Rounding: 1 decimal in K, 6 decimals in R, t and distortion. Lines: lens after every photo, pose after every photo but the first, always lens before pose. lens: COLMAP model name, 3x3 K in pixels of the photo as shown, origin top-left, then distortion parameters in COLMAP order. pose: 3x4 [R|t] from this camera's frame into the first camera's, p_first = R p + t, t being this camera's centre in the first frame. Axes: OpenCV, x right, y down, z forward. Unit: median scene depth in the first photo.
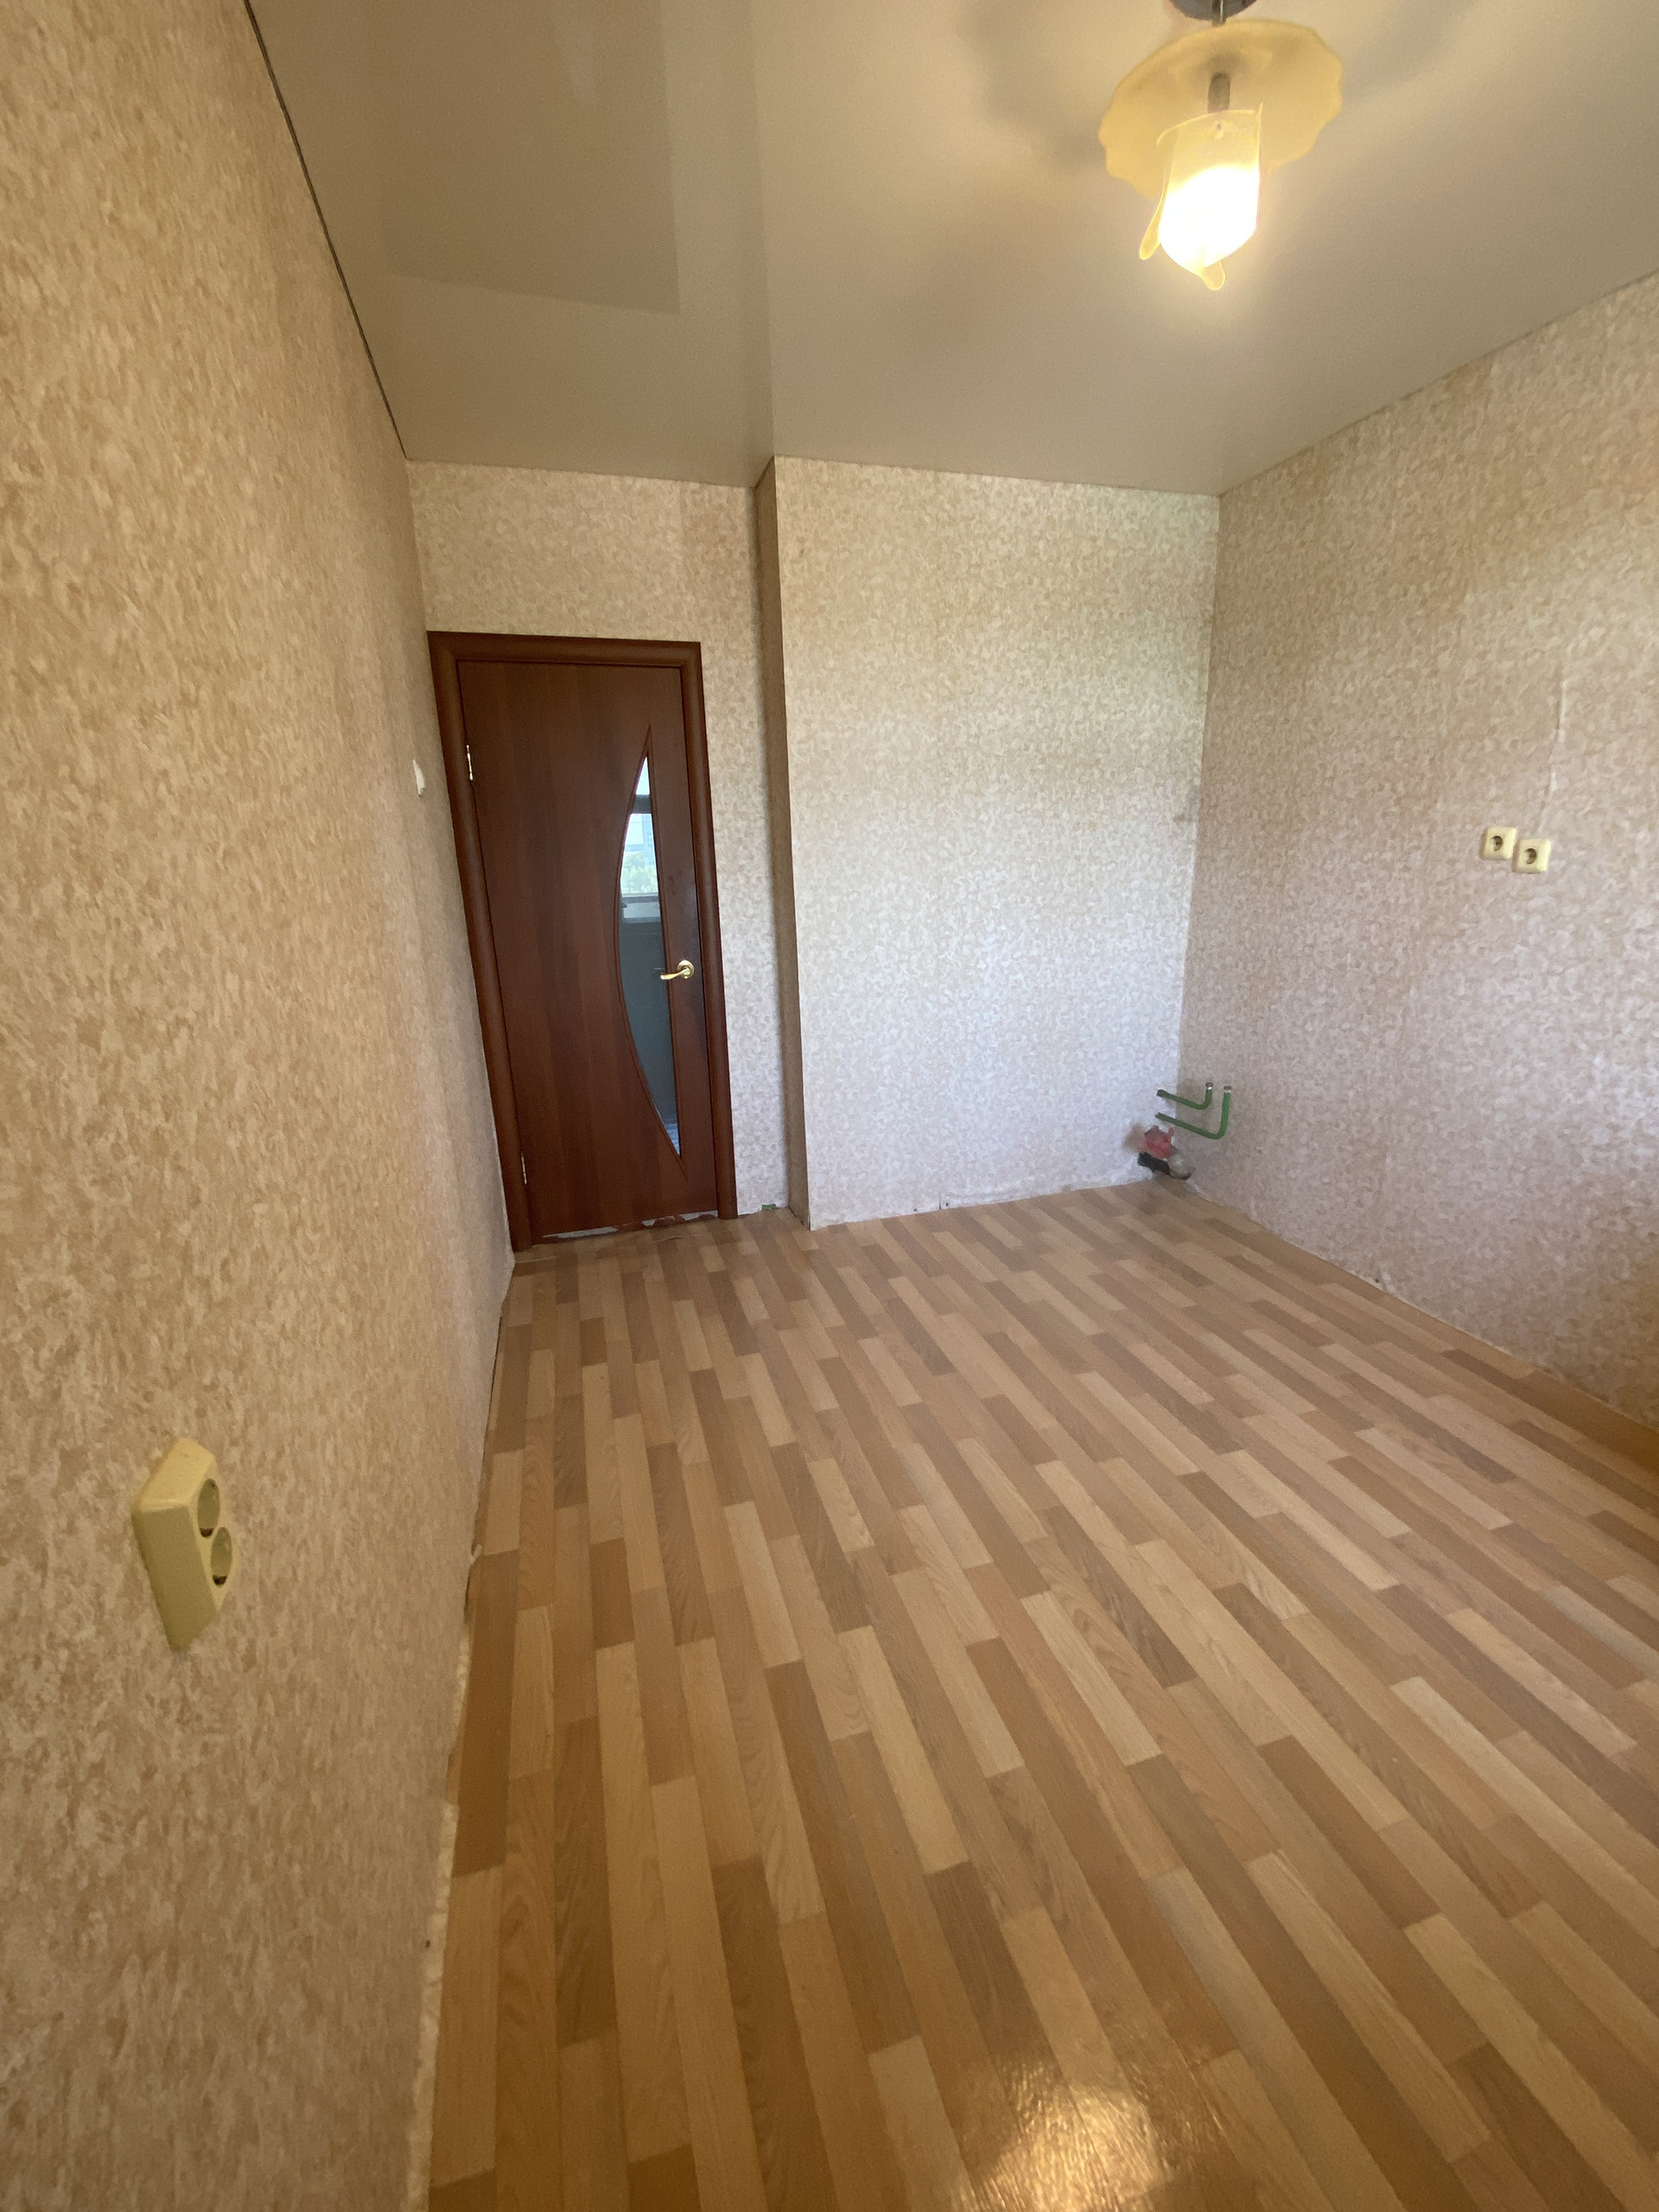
lens RADIAL K [[891.2, 0, 837.2], [0, 891.2, 1102.1], [0, 0, 1]] dist [0.033464, -0.025575]
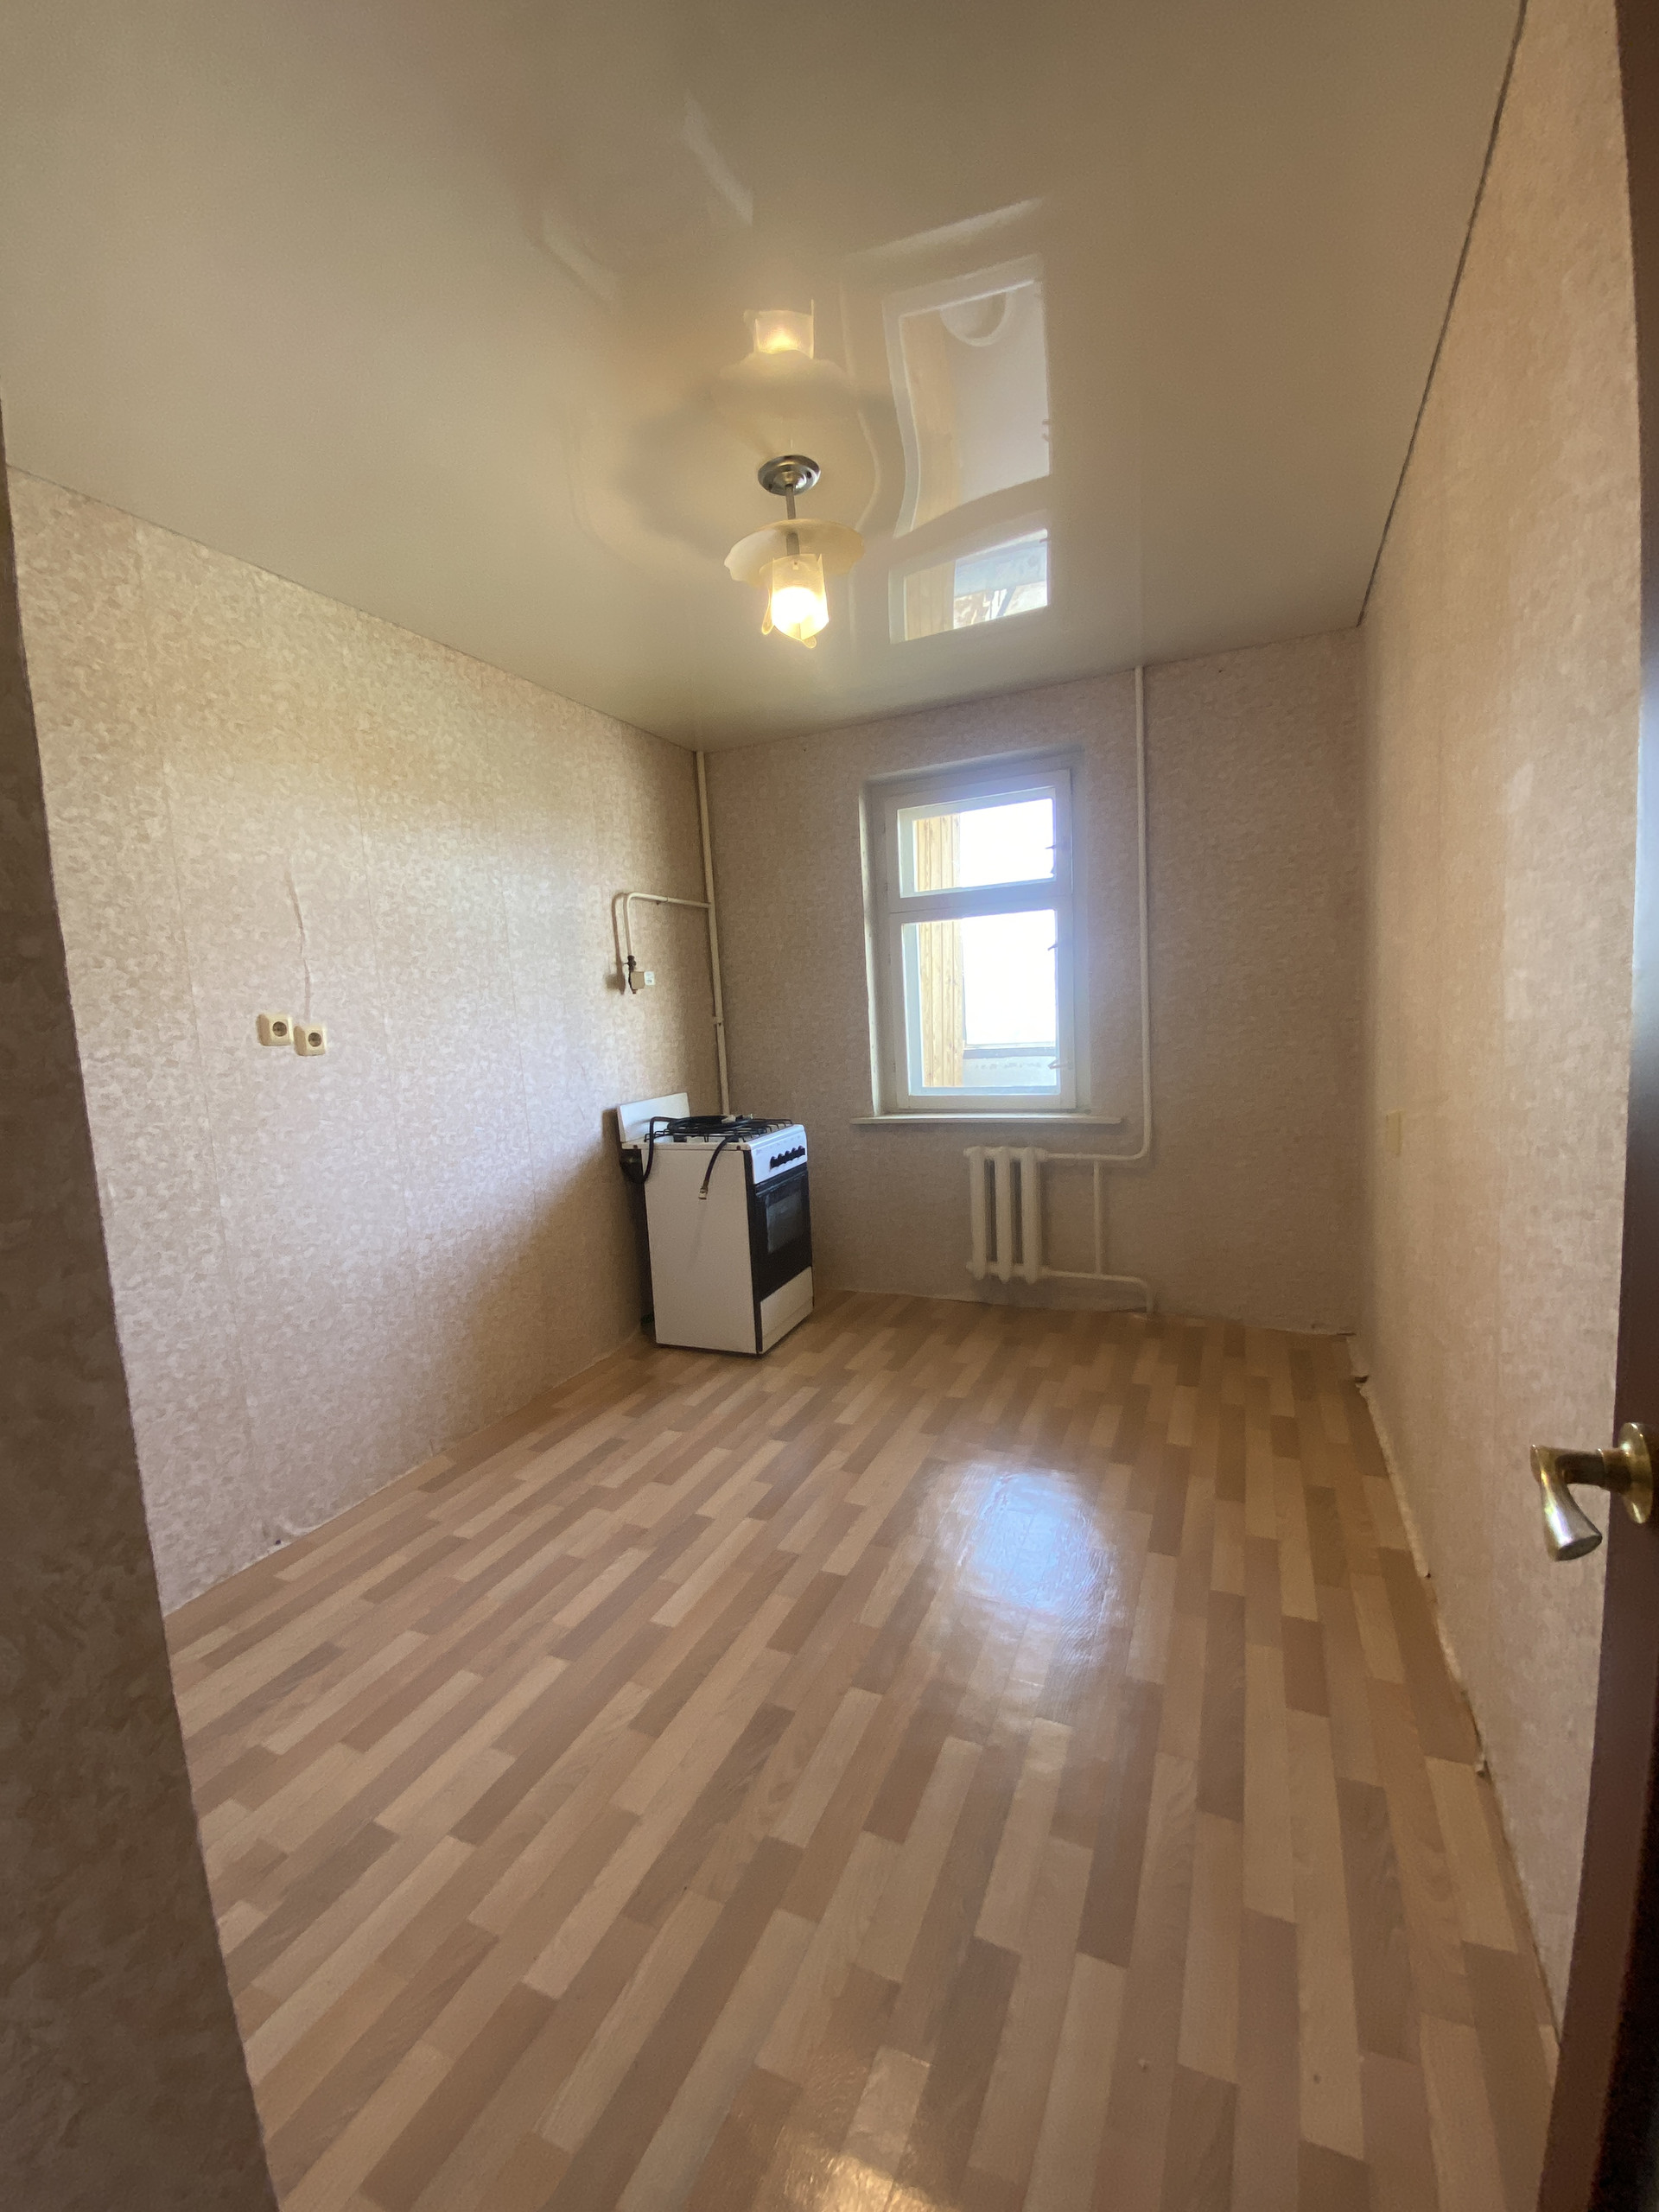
lens RADIAL K [[891.2, 0, 837.2], [0, 891.2, 1102.1], [0, 0, 1]] dist [0.033464, -0.025575]
pose [[-0.747046, -0.001009, 0.664772, -0.415775], [0.251925, 0.924981, 0.284508, -0.354091], [-0.615188, 0.380013, -0.690749, 1.393485]]
